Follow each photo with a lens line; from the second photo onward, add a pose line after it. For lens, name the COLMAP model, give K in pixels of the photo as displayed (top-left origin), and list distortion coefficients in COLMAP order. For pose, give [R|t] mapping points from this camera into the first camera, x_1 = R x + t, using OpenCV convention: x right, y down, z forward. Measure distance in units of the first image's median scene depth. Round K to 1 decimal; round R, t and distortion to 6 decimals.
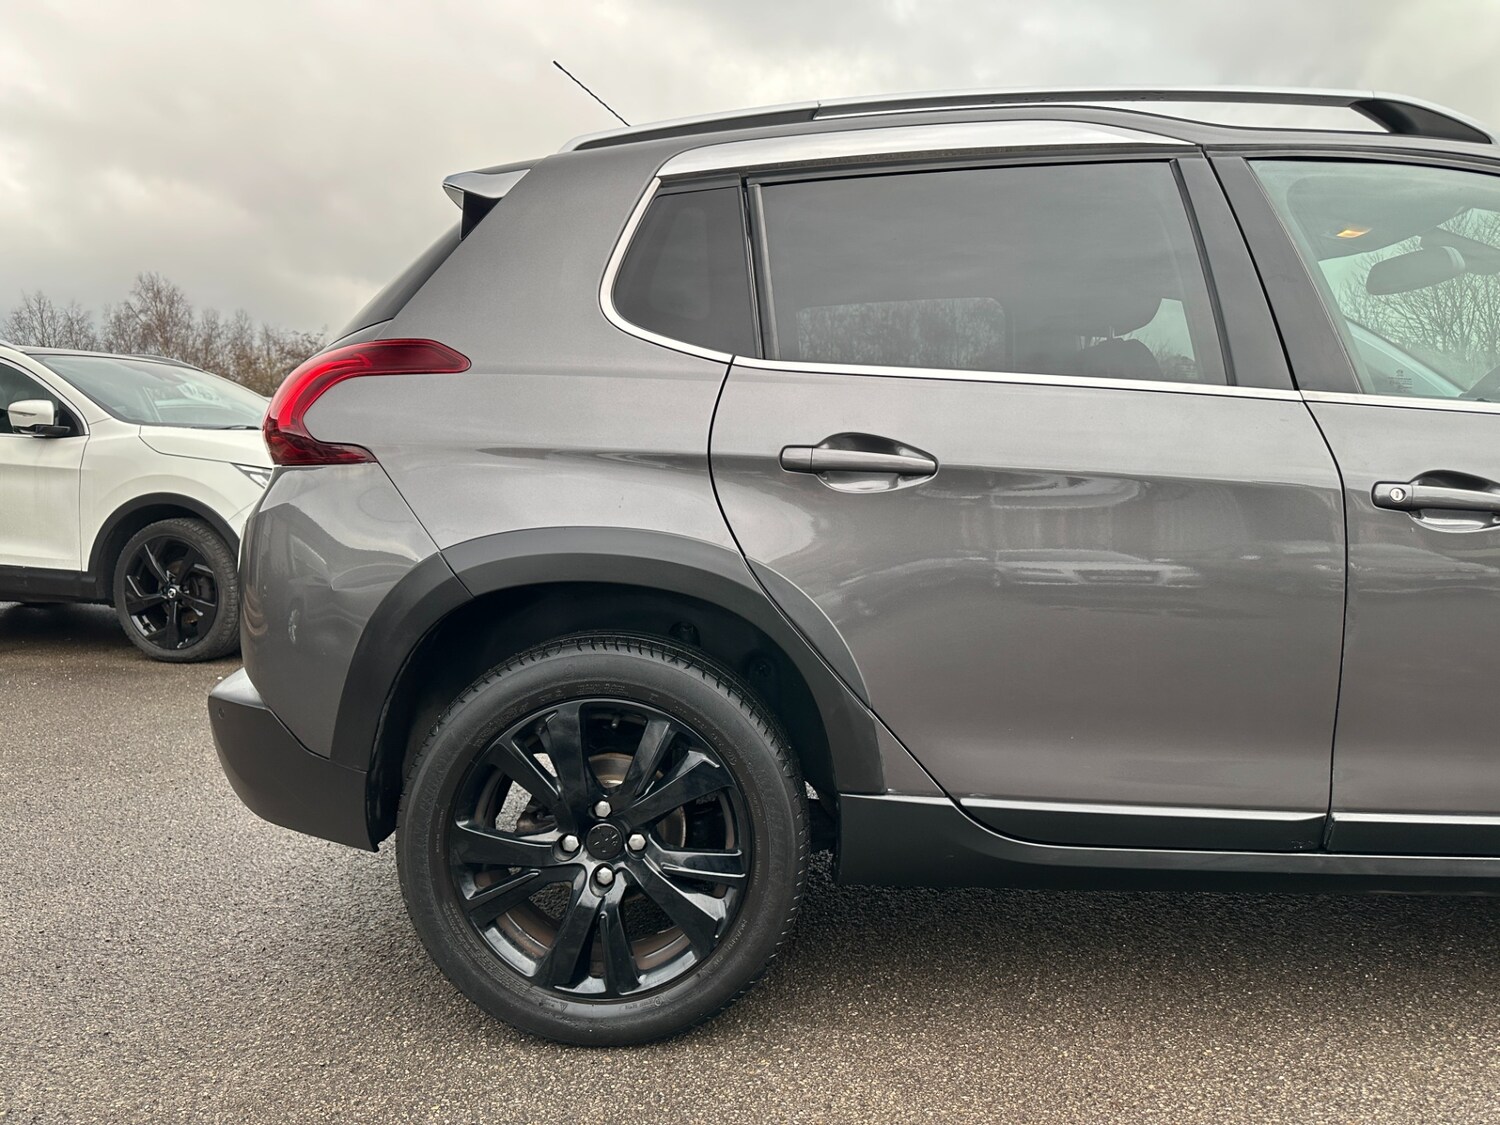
lens RADIAL K [[1068.5, 0, 750.0], [0, 1068.5, 562.5], [0, 0, 1]] dist [0.040748, -0.053788]
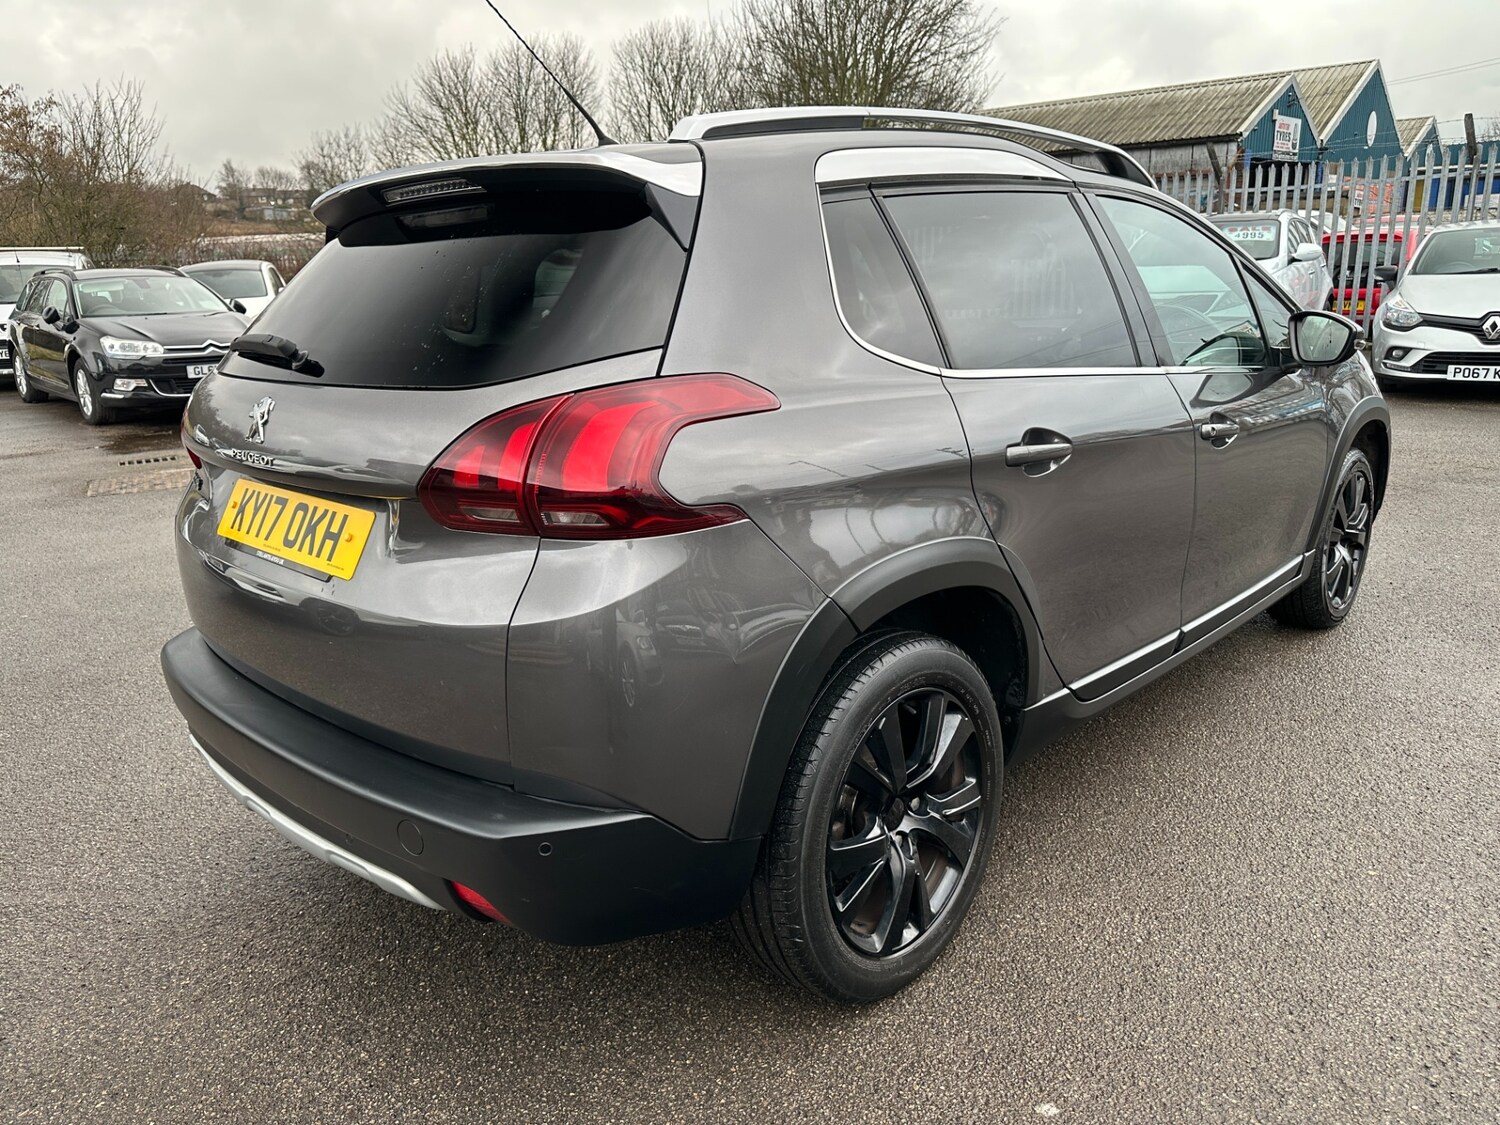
lens RADIAL K [[1054.1, 0, 750.0], [0, 1054.1, 562.5], [0, 0, 1]] dist [0.017072, 0.000854]
pose [[0.668534, -0.204123, 0.715120, -0.978897], [0.095715, 0.977213, 0.189456, -0.221070], [-0.737497, -0.058210, 0.672837, 0.386140]]
